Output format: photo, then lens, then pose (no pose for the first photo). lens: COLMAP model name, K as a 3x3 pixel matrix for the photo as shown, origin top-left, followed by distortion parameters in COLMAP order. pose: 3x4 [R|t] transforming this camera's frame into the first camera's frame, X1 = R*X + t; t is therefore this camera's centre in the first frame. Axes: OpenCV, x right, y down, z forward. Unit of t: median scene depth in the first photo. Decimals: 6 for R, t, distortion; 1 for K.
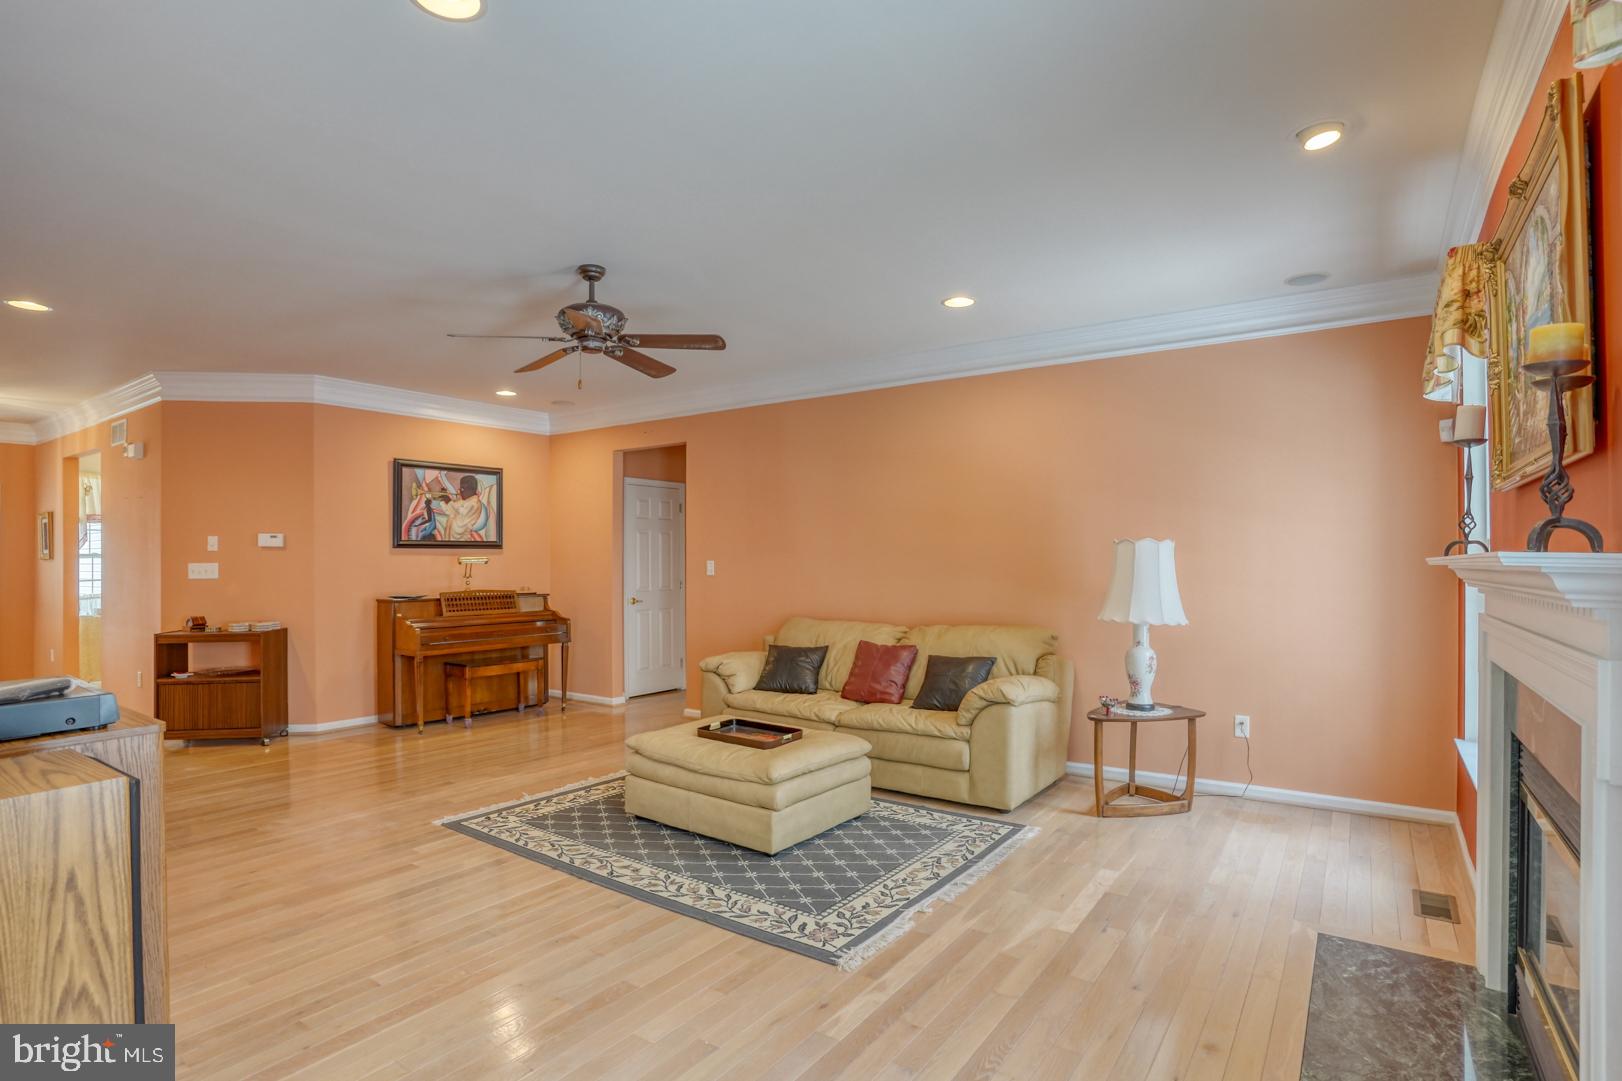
lens RADIAL K [[821.0, 0, 784.1], [0, 821.0, 546.6], [0, 0, 1]] dist [-0.072314, 0.034564]
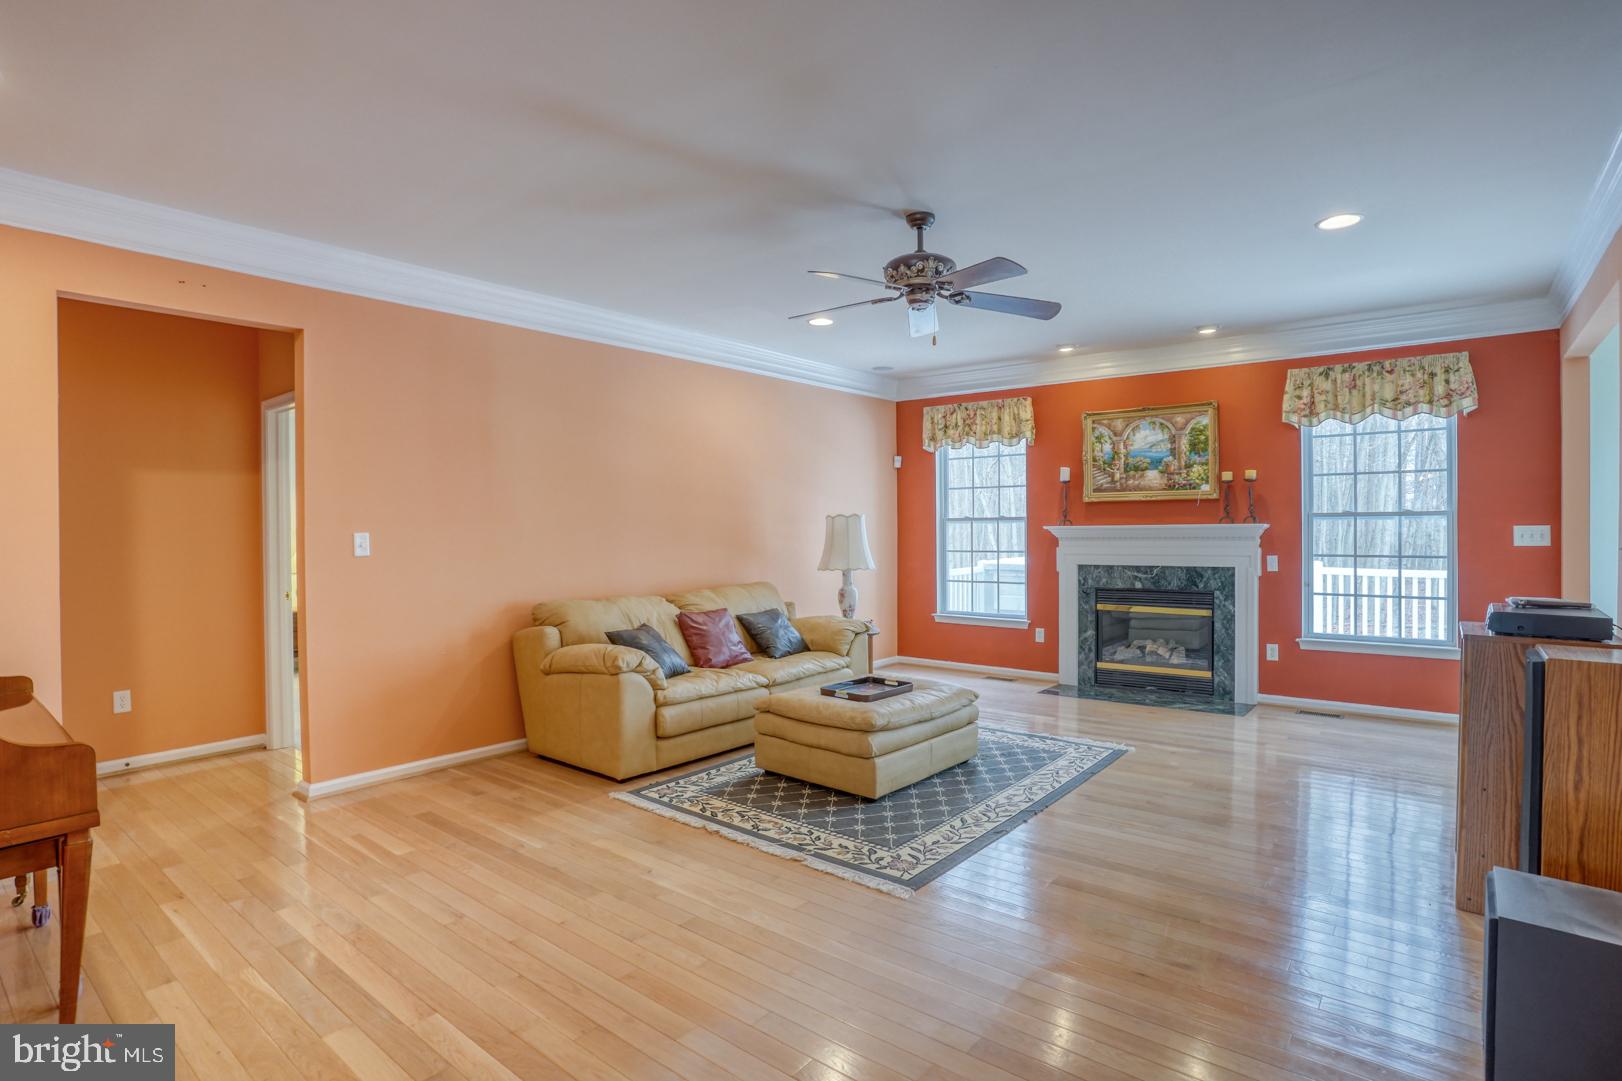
lens RADIAL K [[812.7, 0, 815.5], [0, 812.7, 530.1], [0, 0, 1]] dist [-0.073235, 0.040891]
pose [[0.058173, -0.003225, 0.998301, -1.198461], [-0.003666, 0.999987, 0.003444, 0.017656], [-0.998300, -0.003860, 0.058160, 1.090302]]
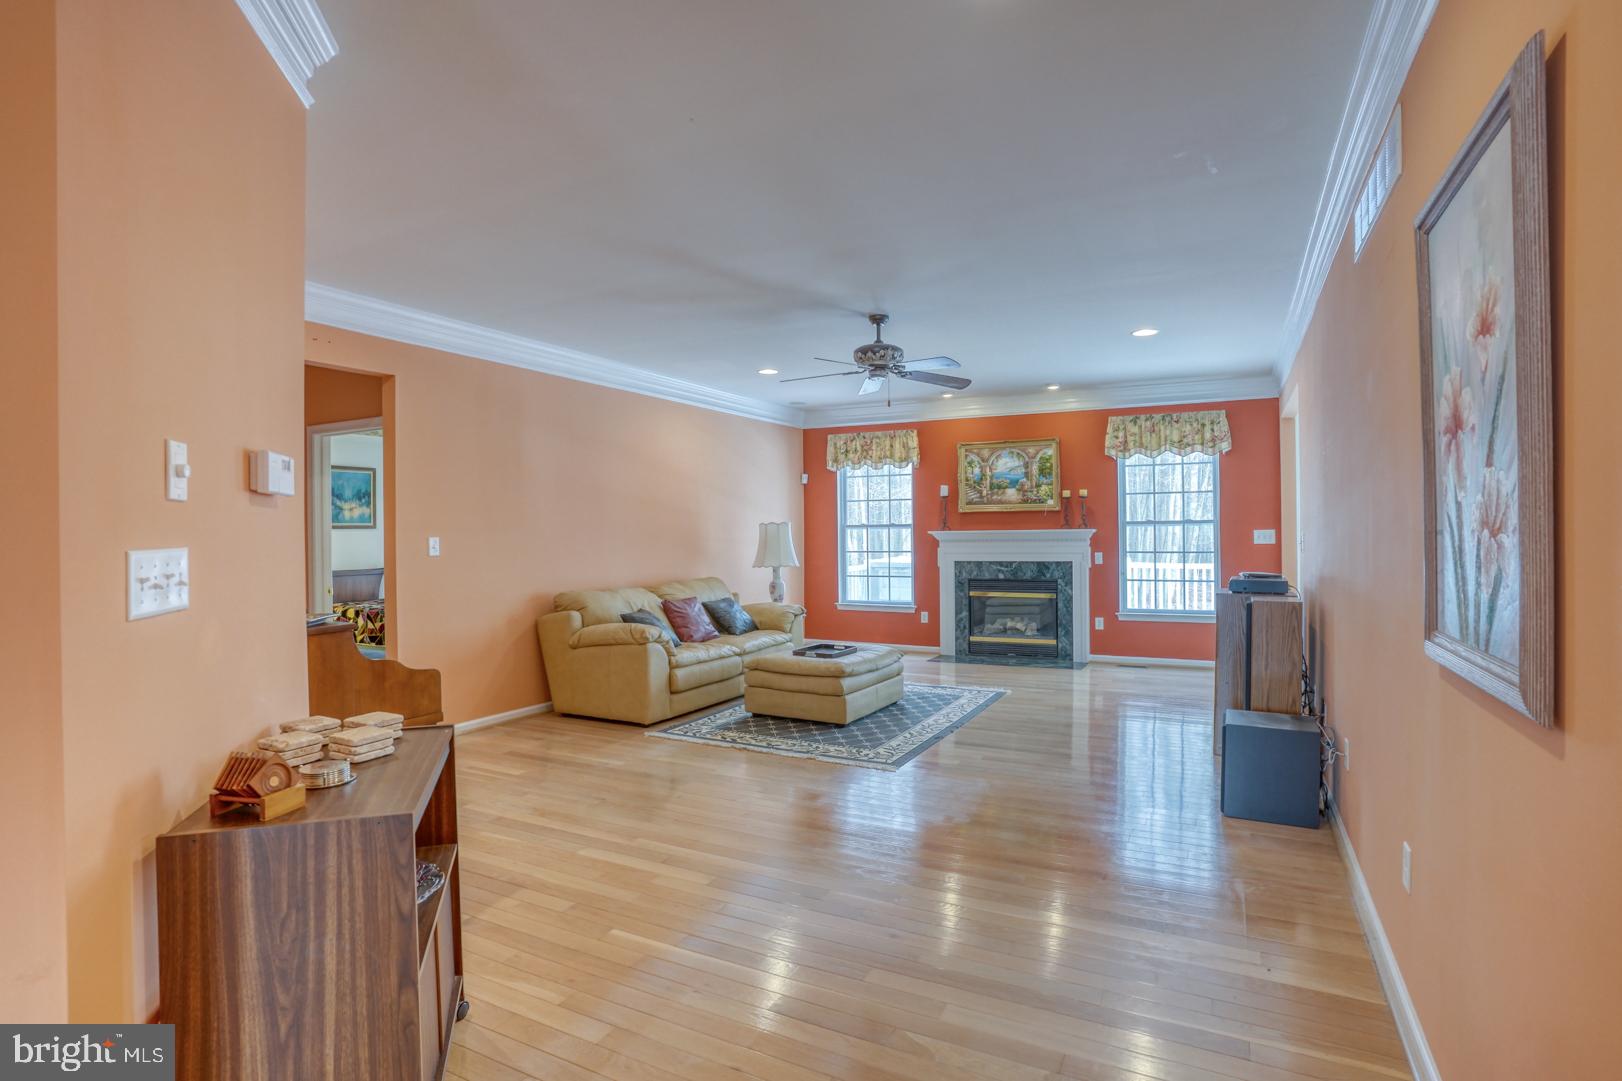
lens RADIAL K [[803.7, 0, 786.4], [0, 803.7, 523.8], [0, 0, 1]] dist [-0.045400, 0.000049]
pose [[-0.110980, 0.012734, 0.993741, -1.578520], [-0.001117, 0.999916, -0.012938, 0.021572], [-0.993822, -0.002546, -0.110956, 1.330093]]
